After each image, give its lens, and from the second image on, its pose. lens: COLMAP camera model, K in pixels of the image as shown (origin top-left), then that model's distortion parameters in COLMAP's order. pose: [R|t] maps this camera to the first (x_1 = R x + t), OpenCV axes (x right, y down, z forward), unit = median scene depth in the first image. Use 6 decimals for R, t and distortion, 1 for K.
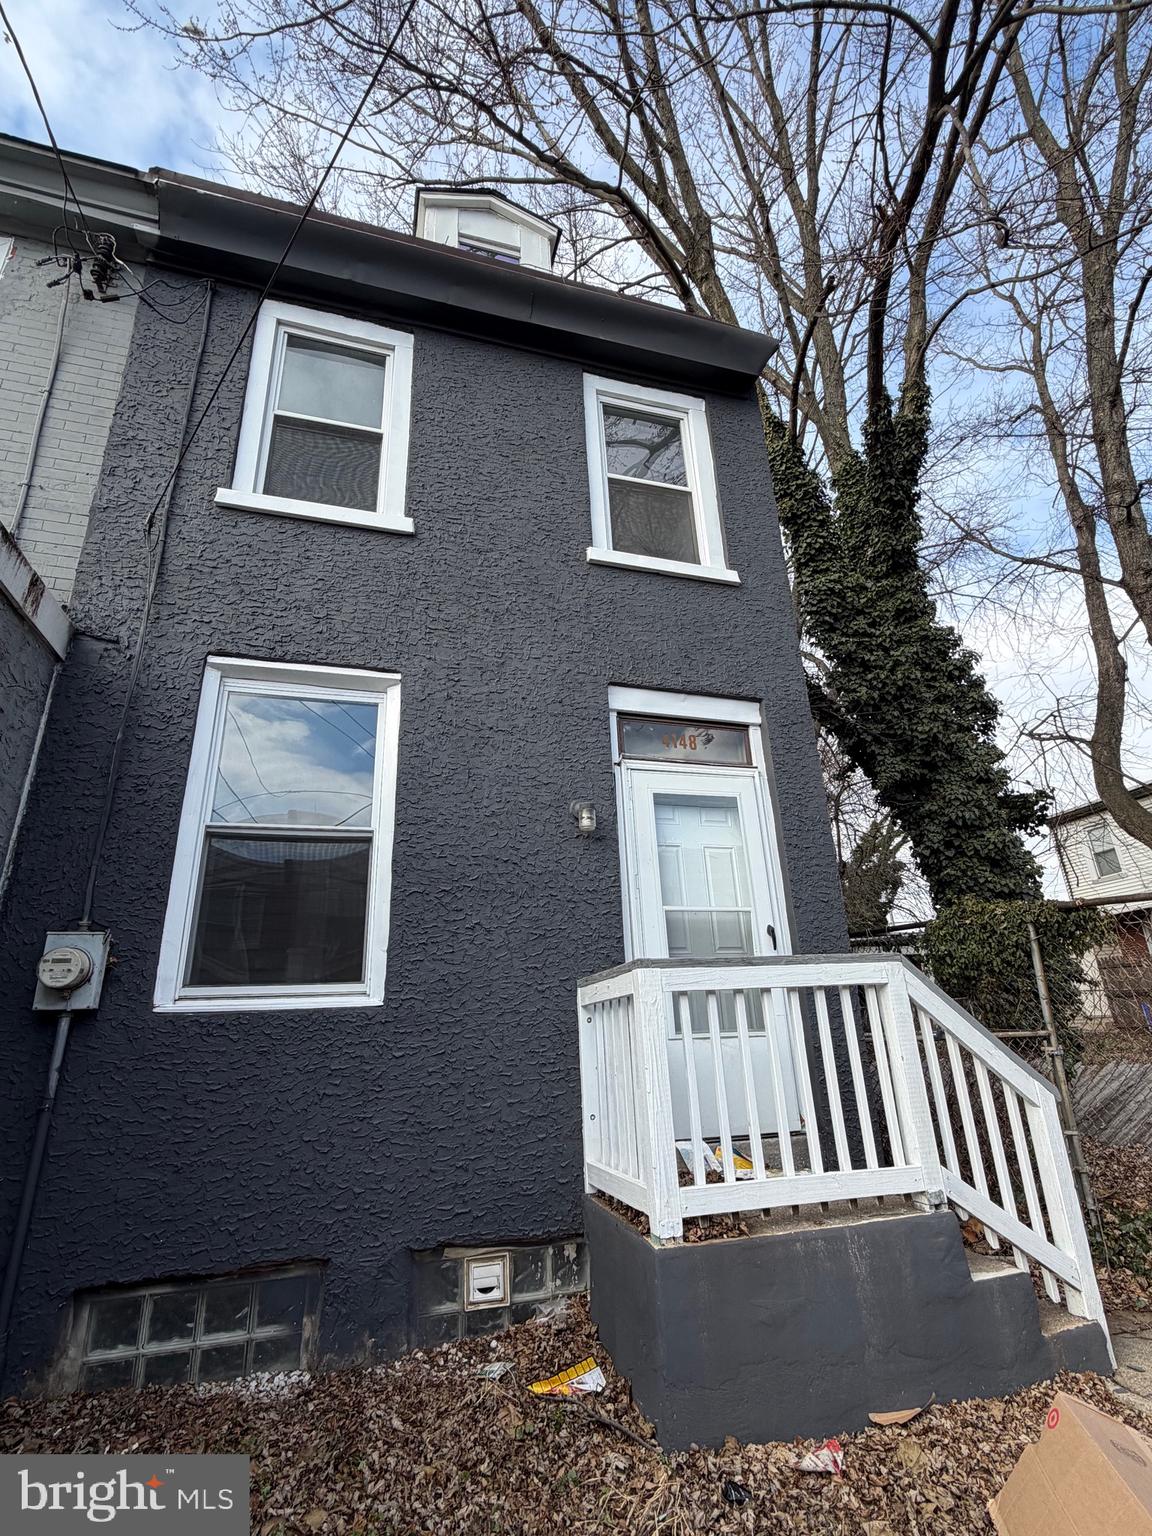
lens RADIAL K [[719.3, 0, 559.4], [0, 719.3, 778.5], [0, 0, 1]] dist [-0.004792, -0.002060]
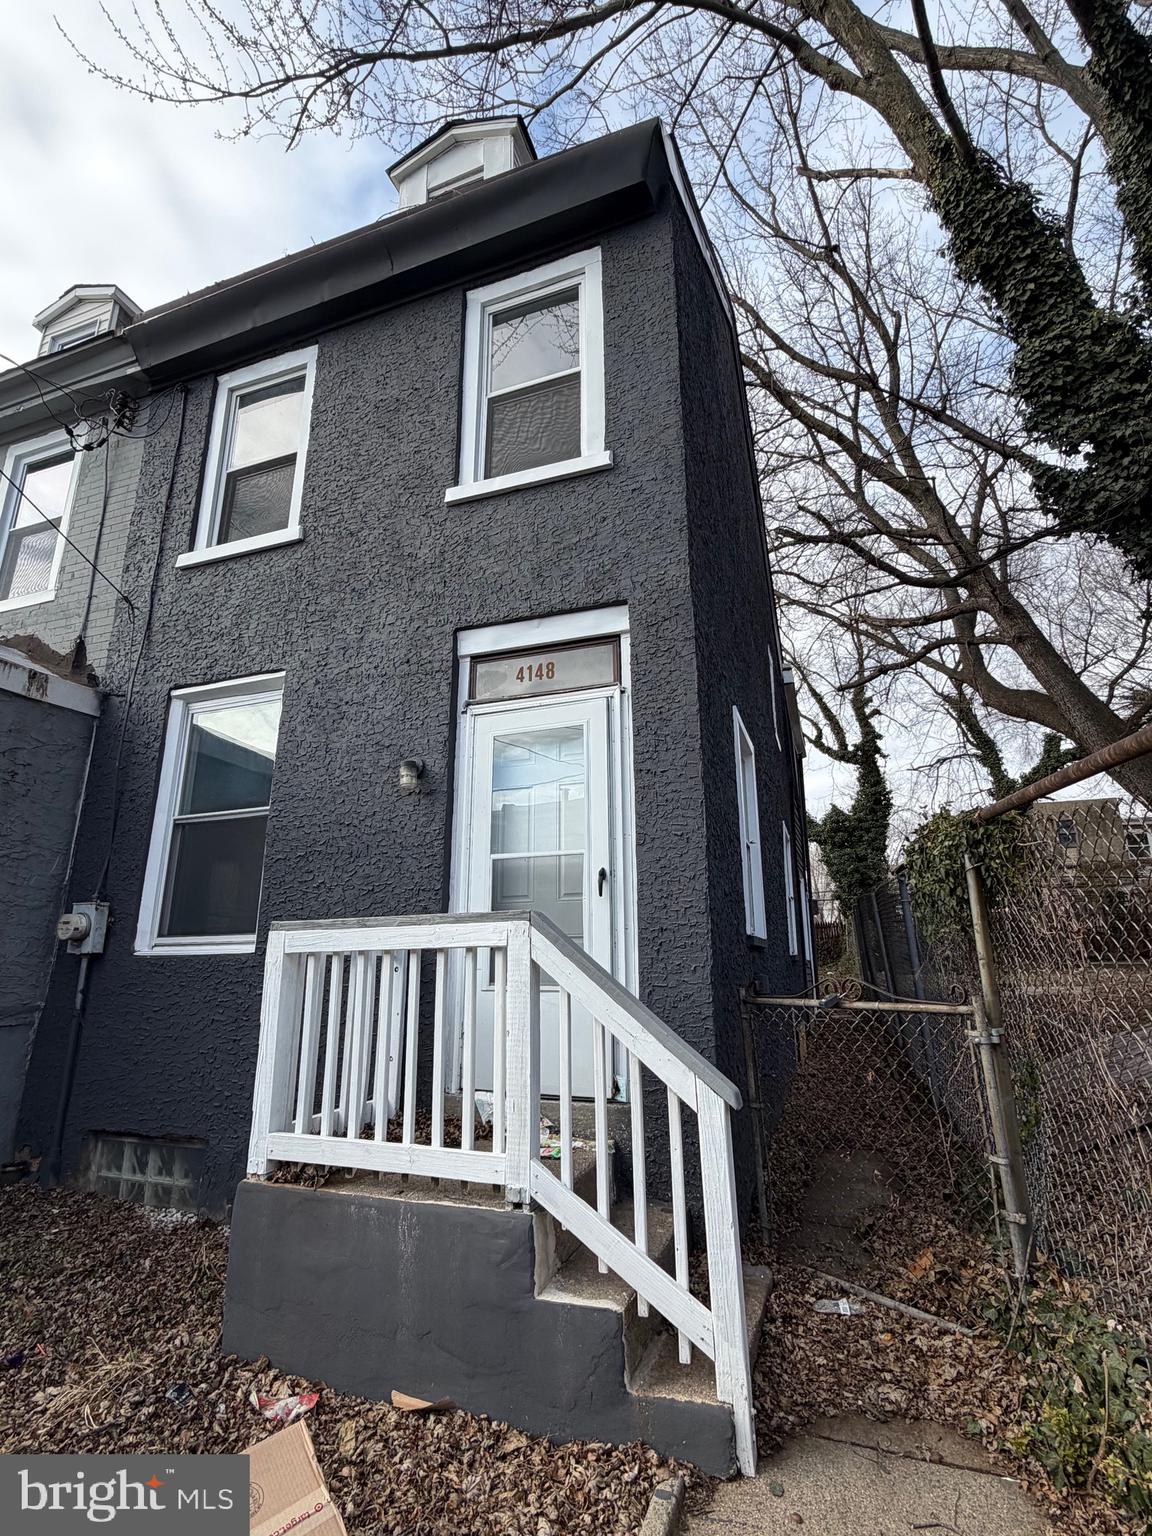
lens RADIAL K [[719.3, 0, 561.2], [0, 719.3, 766.5], [0, 0, 1]] dist [-0.004792, -0.002060]
pose [[0.810107, -0.122472, -0.573347, 0.782959], [0.180670, 0.982495, 0.045407, 0.034079], [0.557749, -0.140371, 0.818053, 0.276336]]
